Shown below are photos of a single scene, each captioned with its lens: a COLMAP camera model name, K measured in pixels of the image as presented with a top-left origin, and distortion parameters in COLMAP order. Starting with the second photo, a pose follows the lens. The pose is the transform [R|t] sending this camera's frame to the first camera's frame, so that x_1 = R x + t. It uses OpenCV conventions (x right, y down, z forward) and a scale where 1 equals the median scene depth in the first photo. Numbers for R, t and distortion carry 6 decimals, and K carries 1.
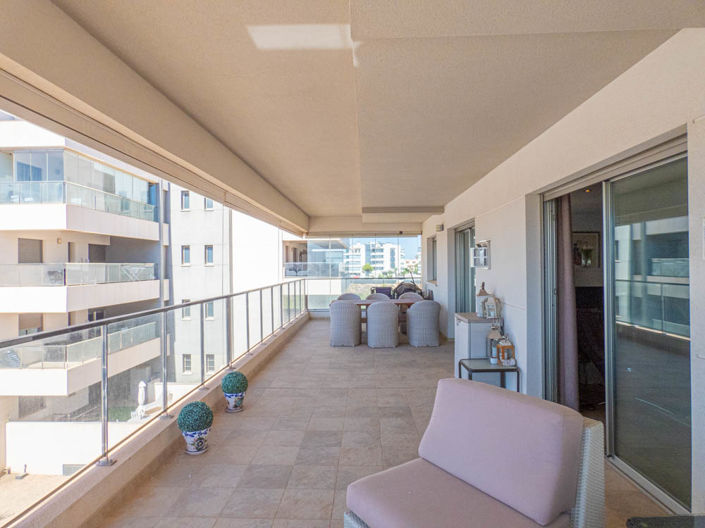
lens RADIAL K [[428.4, 0, 352.5], [0, 428.4, 264.0], [0, 0, 1]] dist [-0.078676, 0.124620]
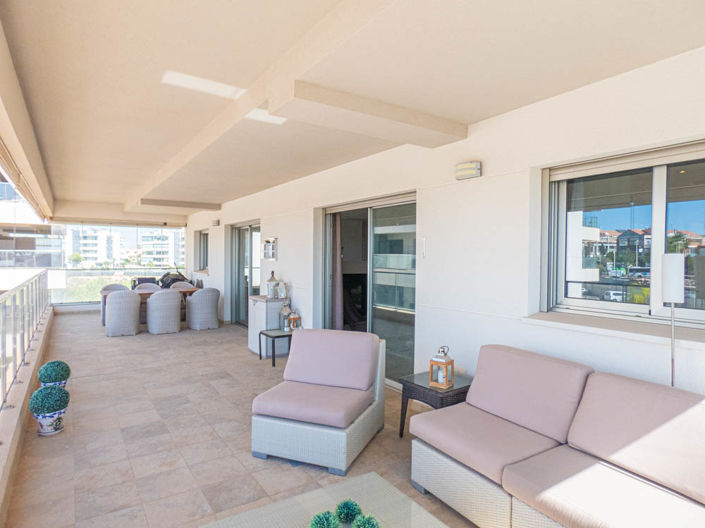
lens RADIAL K [[428.4, 0, 352.5], [0, 428.4, 264.0], [0, 0, 1]] dist [-0.078676, 0.124620]
pose [[0.811490, 0.006057, 0.584335, -0.243217], [-0.017630, 0.999745, 0.014119, -0.000202], [-0.584101, -0.021759, 0.811390, -0.177367]]
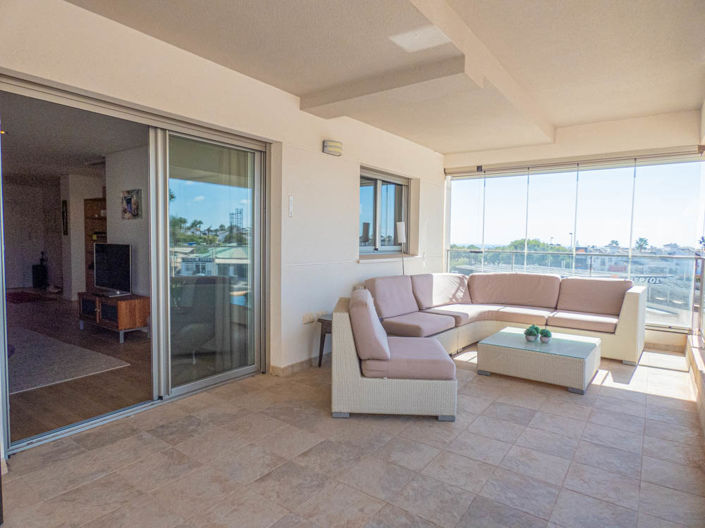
lens RADIAL K [[428.4, 0, 352.5], [0, 428.4, 264.0], [0, 0, 1]] dist [-0.078676, 0.124620]
pose [[-0.828541, -0.034335, 0.558875, -0.205614], [-0.007559, 0.998713, 0.050151, 0.041412], [-0.559878, 0.037328, -0.827734, 0.931896]]
